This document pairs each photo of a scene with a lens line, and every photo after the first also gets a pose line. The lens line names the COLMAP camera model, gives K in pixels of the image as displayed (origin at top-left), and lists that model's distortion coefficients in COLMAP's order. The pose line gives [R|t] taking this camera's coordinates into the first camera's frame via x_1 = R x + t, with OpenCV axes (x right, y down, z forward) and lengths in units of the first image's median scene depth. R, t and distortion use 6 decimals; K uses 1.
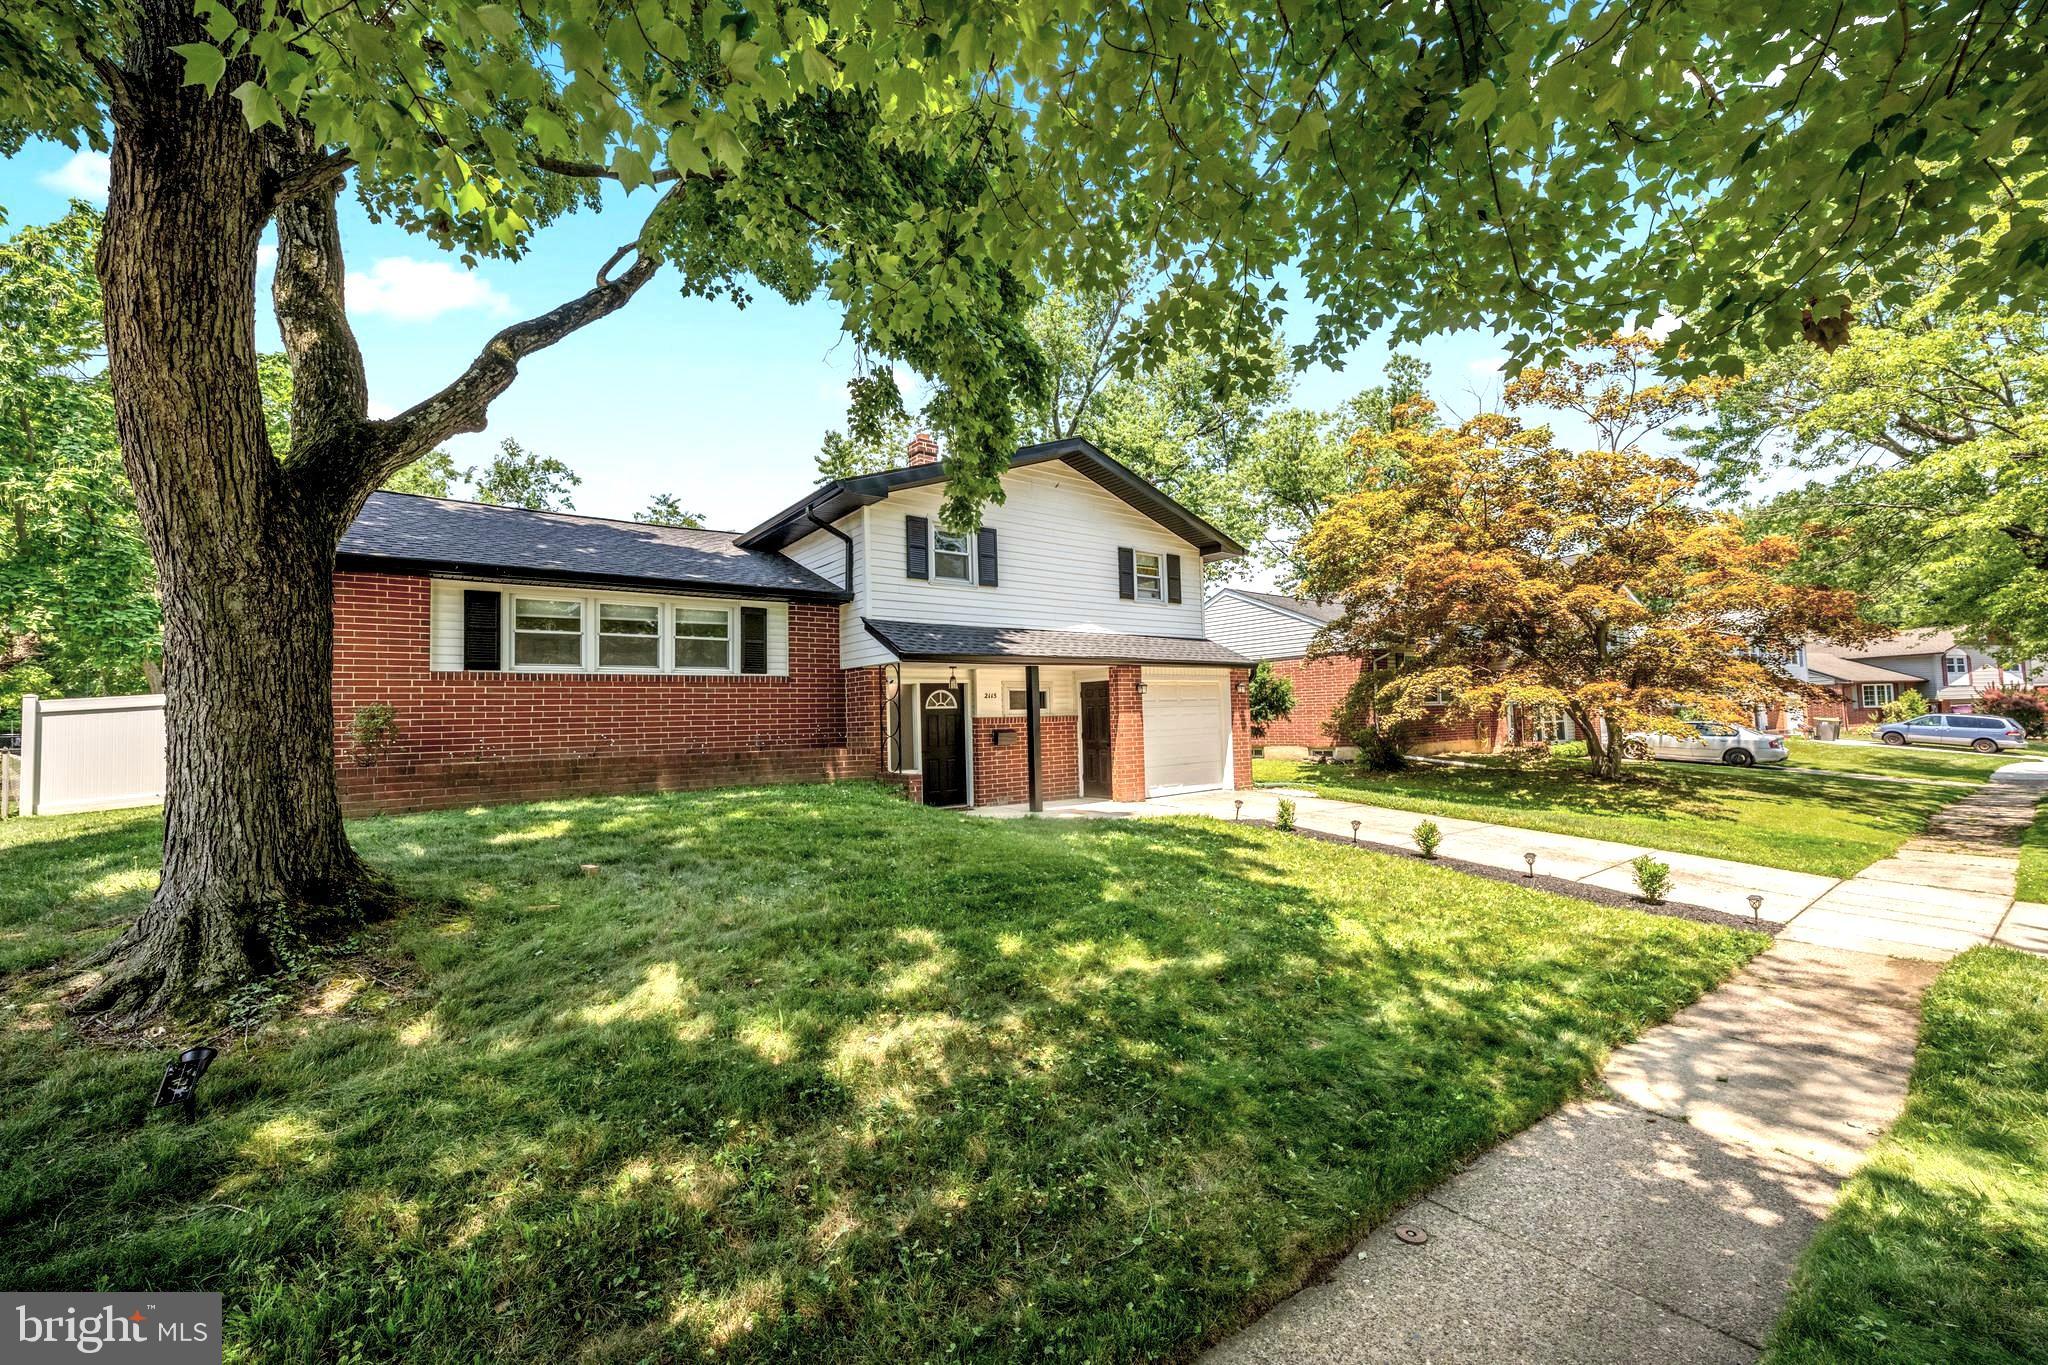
lens RADIAL K [[830.1, 0, 1024.0], [0, 830.1, 682.5], [0, 0, 1]] dist [0.000418, -0.000144]
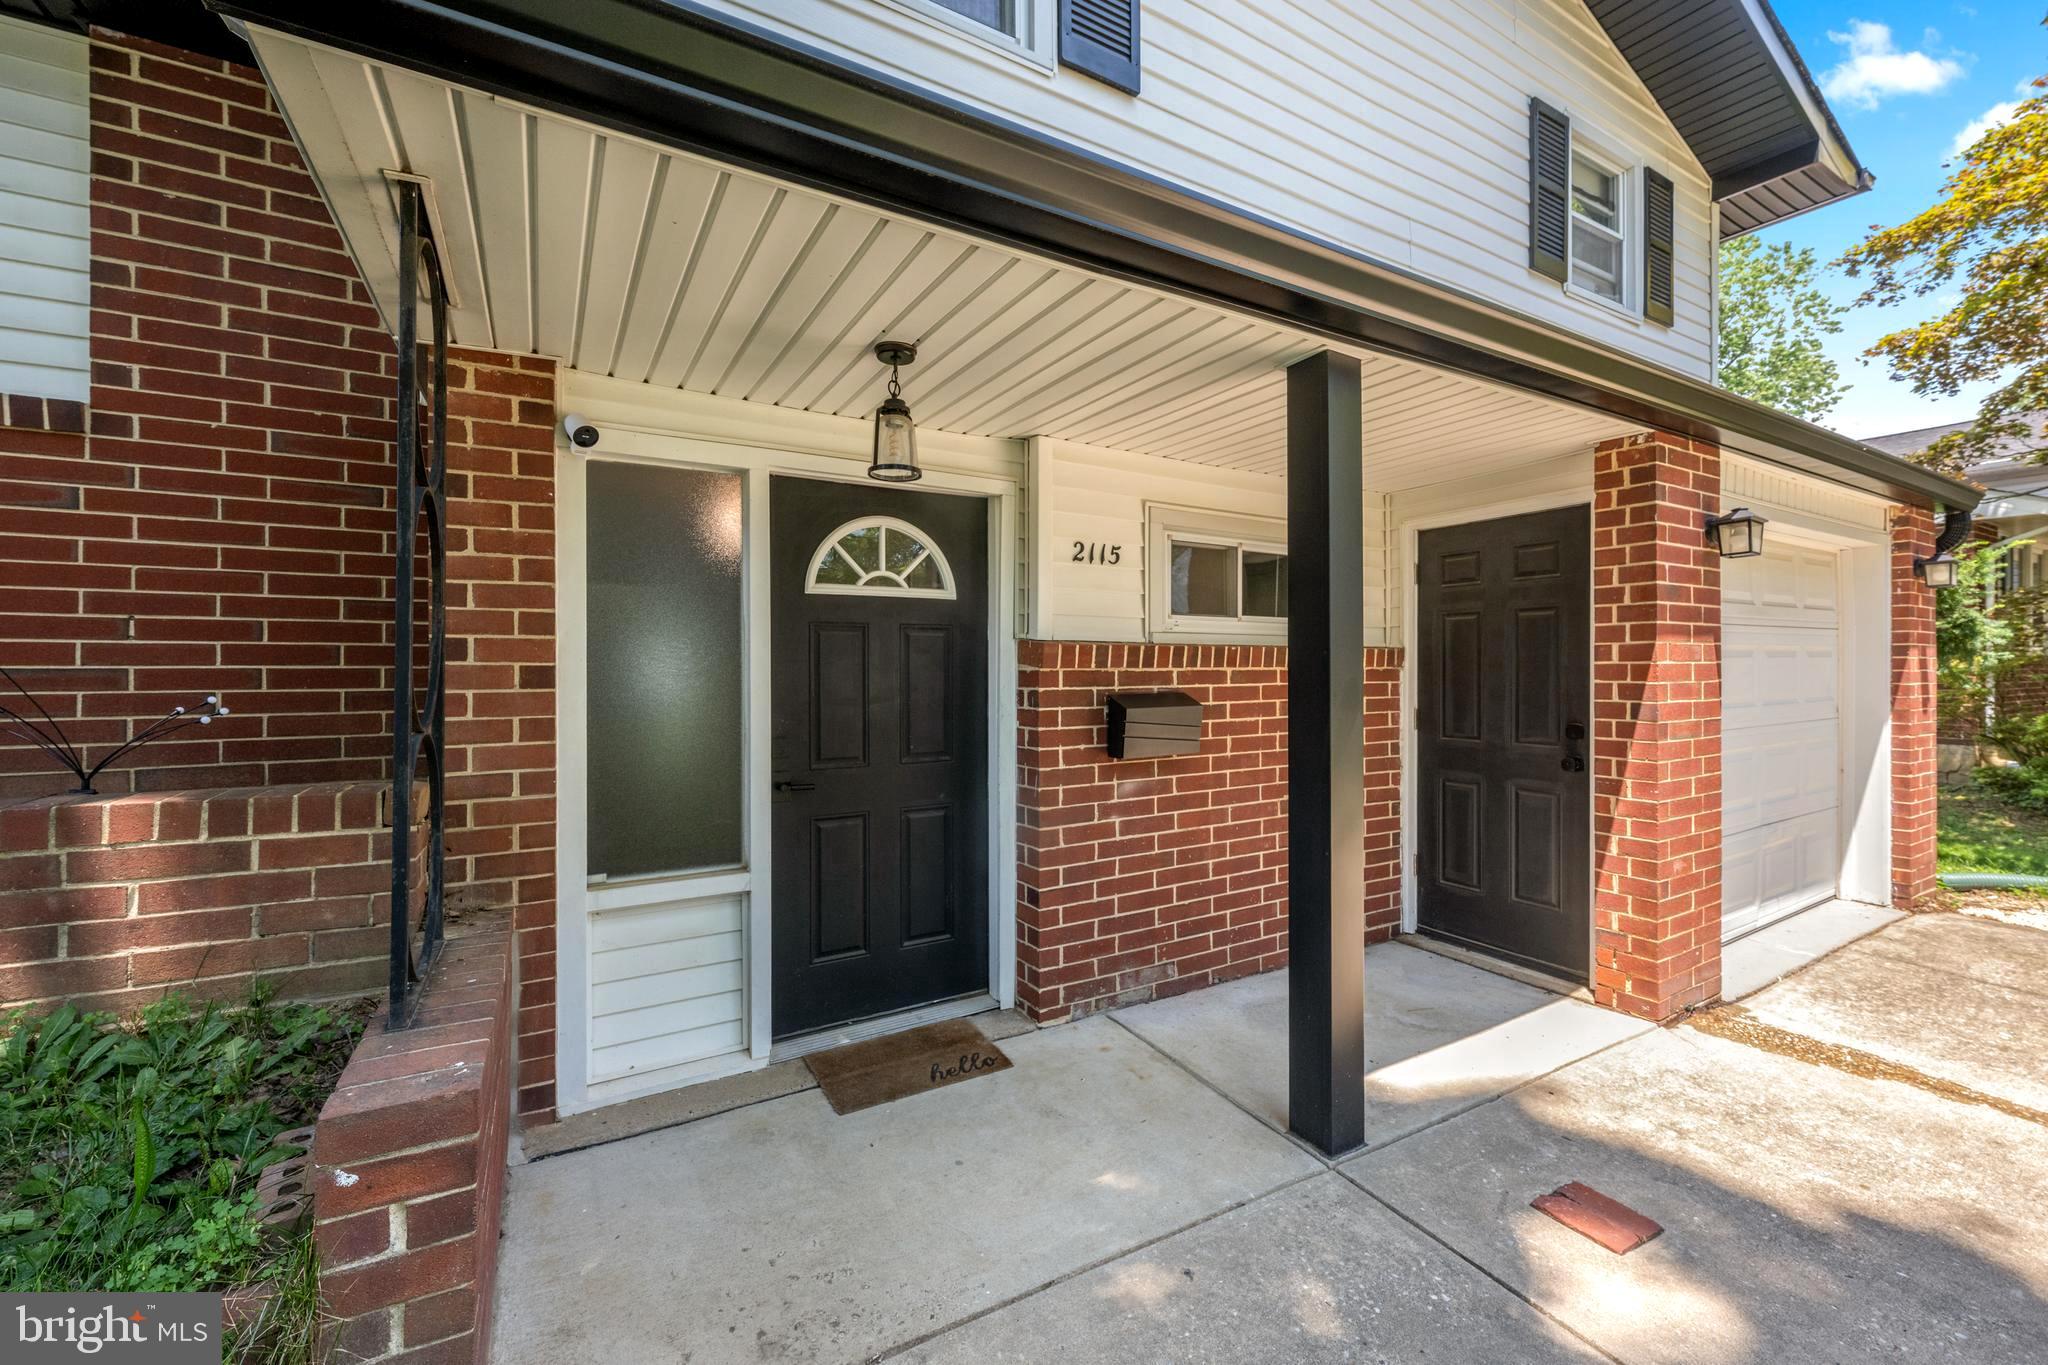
lens RADIAL K [[830.1, 0, 1024.0], [0, 830.1, 682.5], [0, 0, 1]] dist [0.000418, -0.000144]
pose [[0.991675, 0.023291, -0.126646, -0.029855], [-0.016745, 0.998480, 0.052510, 0.042125], [0.127676, -0.049952, 0.990557, 0.763344]]
